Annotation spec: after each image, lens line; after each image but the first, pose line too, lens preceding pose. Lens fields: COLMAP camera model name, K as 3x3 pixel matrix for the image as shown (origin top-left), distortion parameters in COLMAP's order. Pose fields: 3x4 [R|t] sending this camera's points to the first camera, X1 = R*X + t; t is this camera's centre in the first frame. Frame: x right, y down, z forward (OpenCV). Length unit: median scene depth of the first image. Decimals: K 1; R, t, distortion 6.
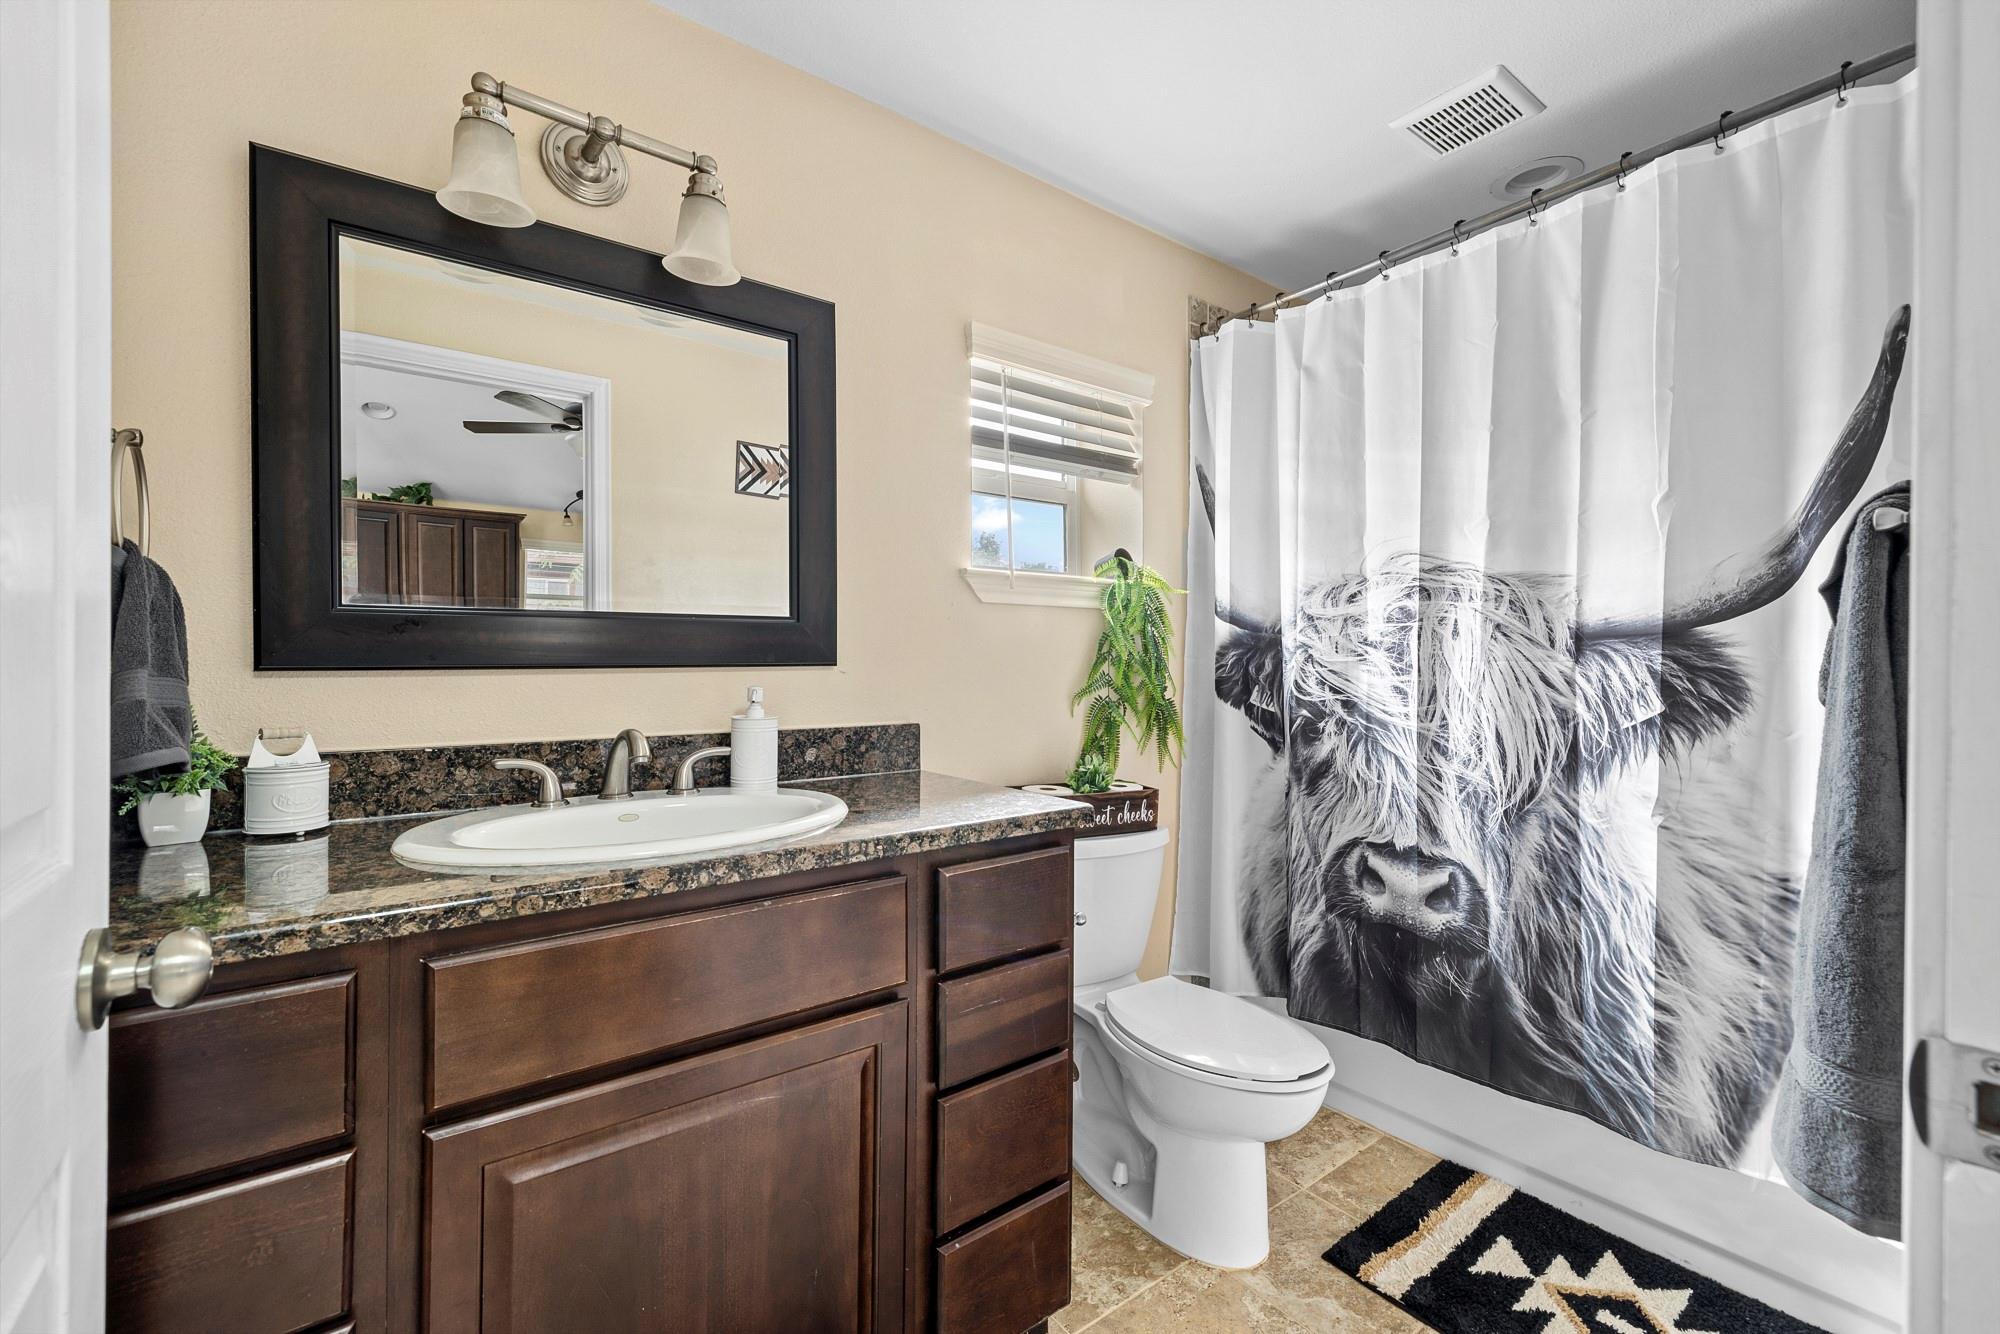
lens RADIAL K [[854.9, 0, 998.6], [0, 854.9, 664.5], [0, 0, 1]] dist [0.002554, -0.000428]
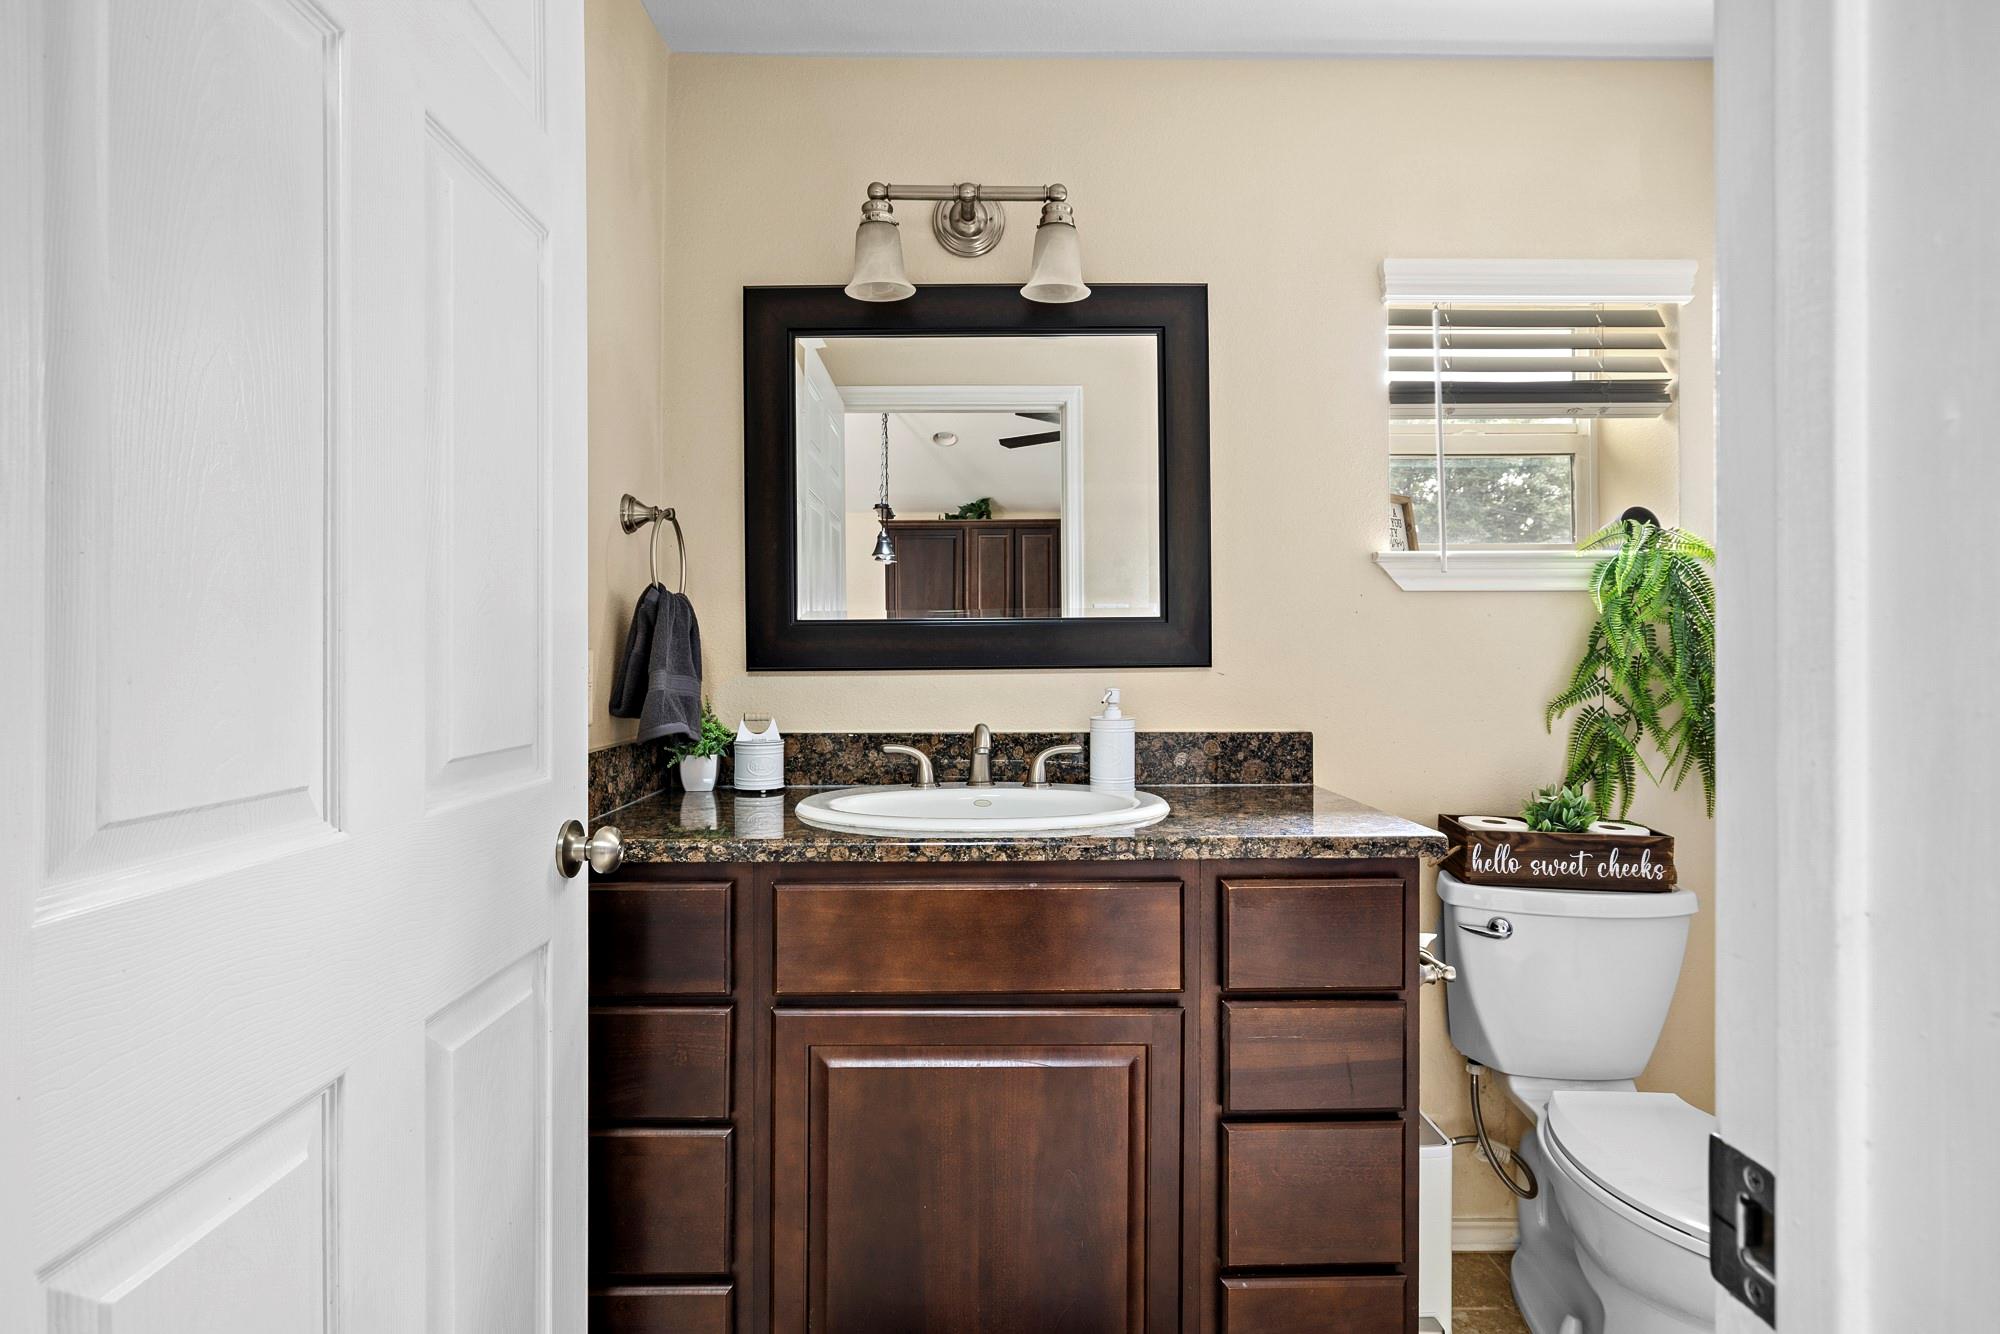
lens RADIAL K [[996.8, 0, 972.4], [0, 996.8, 667.3], [0, 0, 1]] dist [-0.007281, 0.000065]
pose [[0.795606, -0.001323, -0.605813, 0.352970], [0.001765, 0.999998, 0.000135, 0.001587], [0.605812, -0.001177, 0.795607, -0.044388]]
